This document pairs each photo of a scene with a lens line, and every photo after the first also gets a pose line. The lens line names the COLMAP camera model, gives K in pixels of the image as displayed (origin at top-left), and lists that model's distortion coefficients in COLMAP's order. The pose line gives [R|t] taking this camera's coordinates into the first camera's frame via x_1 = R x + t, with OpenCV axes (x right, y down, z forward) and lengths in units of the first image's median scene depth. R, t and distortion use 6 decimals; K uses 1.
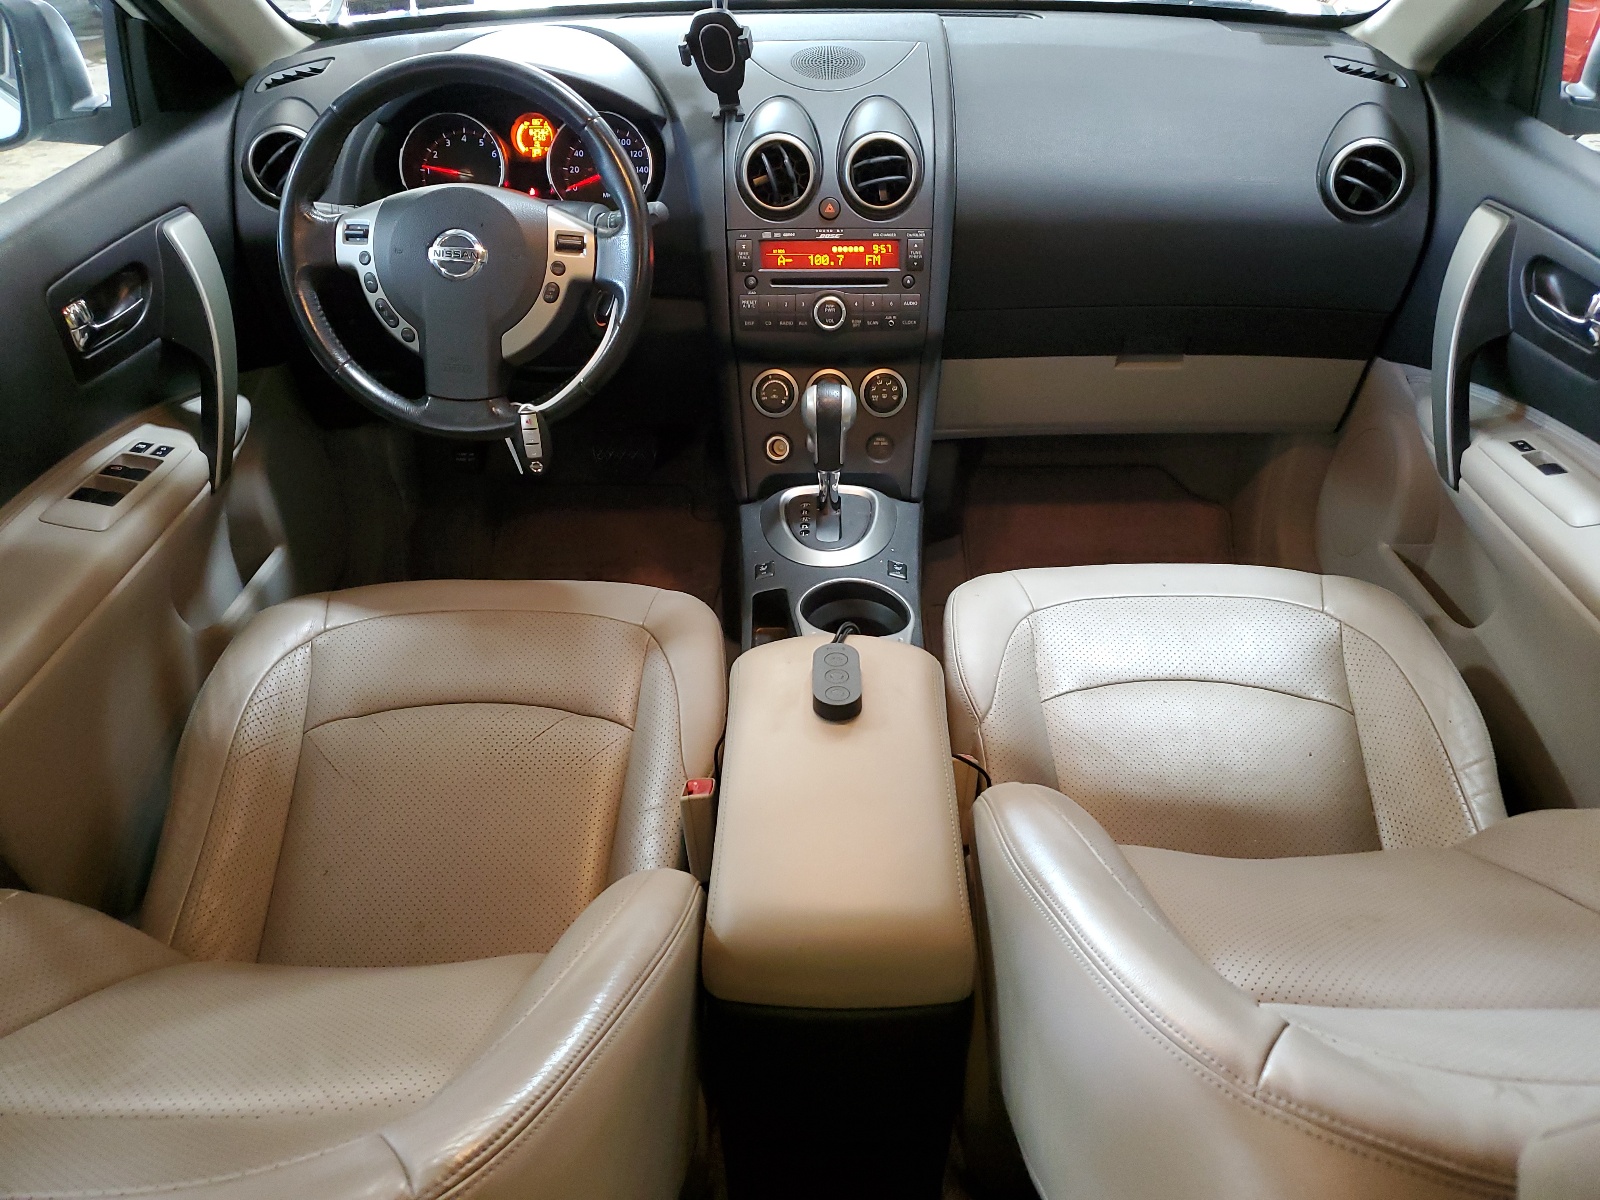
lens RADIAL K [[1199.2, 0, 799.8], [0, 1199.2, 604.8], [0, 0, 1]] dist [0.005853, 0.000430]
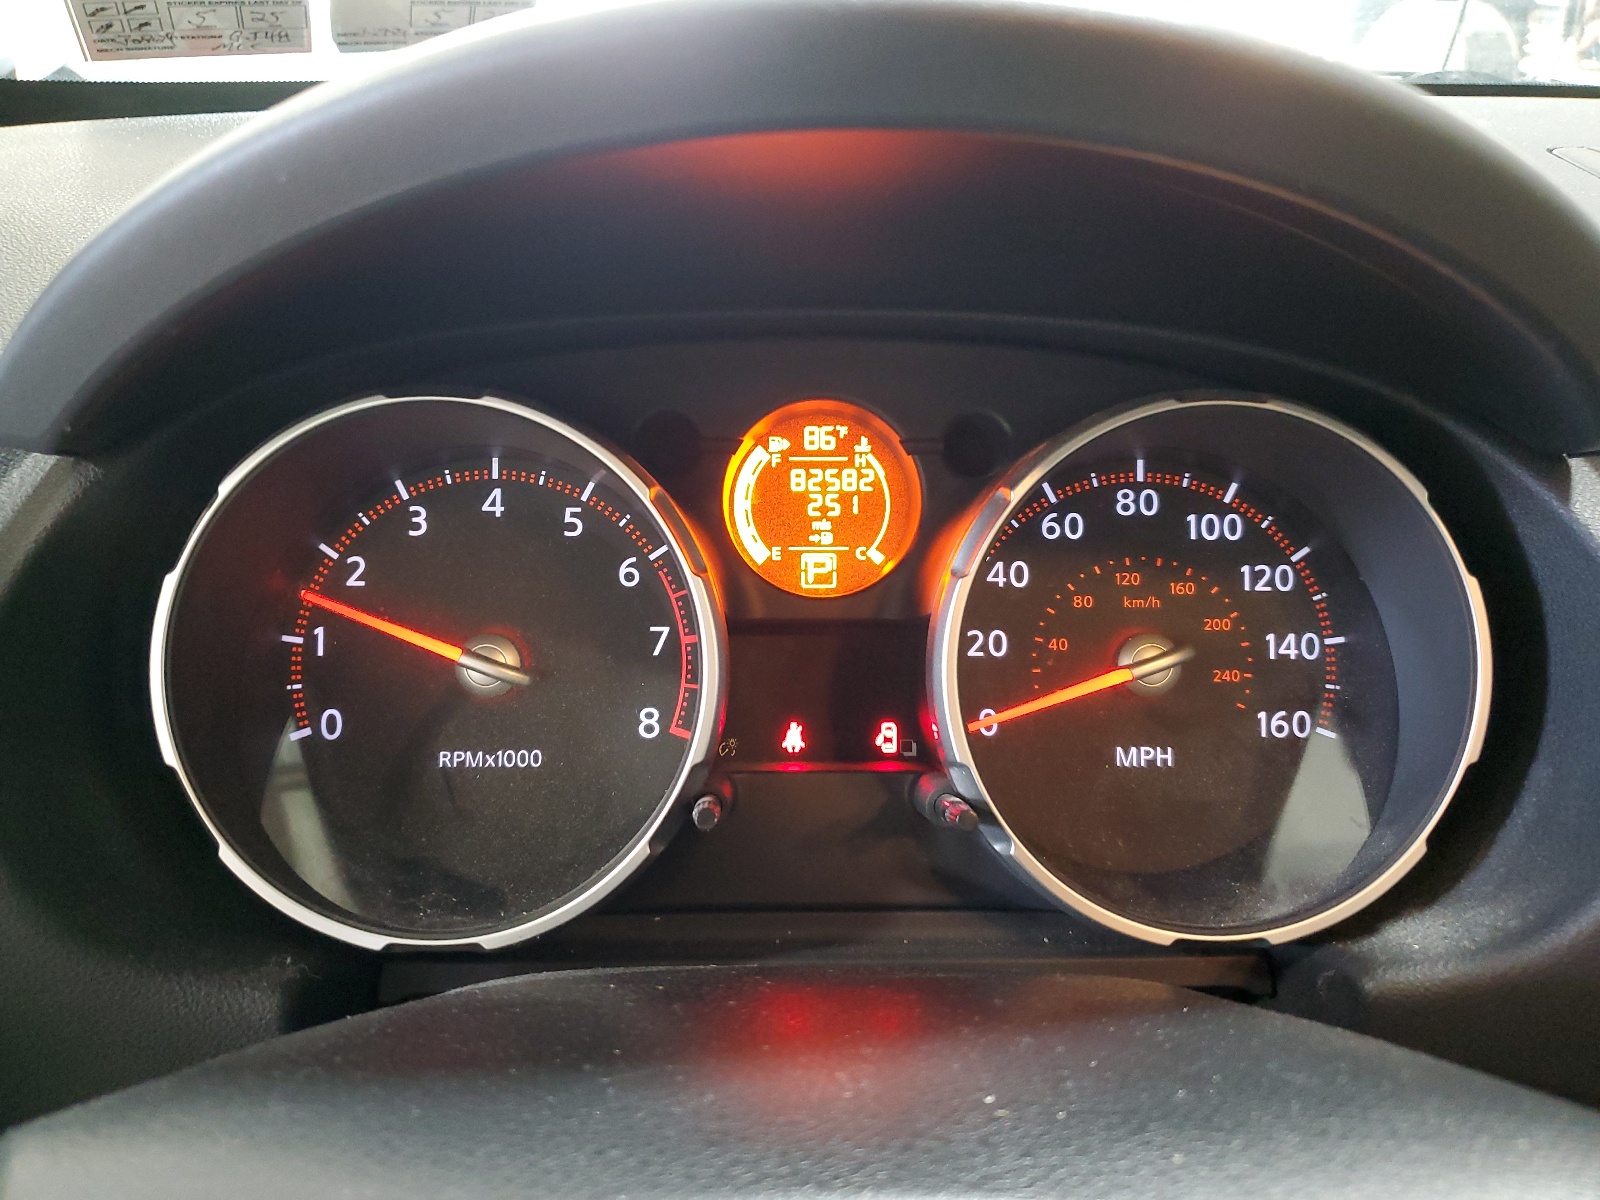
lens RADIAL K [[1199.2, 0, 801.6], [0, 1199.2, 595.9], [0, 0, 1]] dist [0.005853, 0.000430]
pose [[0.998399, 0.009862, 0.055697, -0.235289], [0.001913, 0.978232, -0.207506, -0.325856], [-0.056531, 0.207280, 0.976647, 0.785343]]
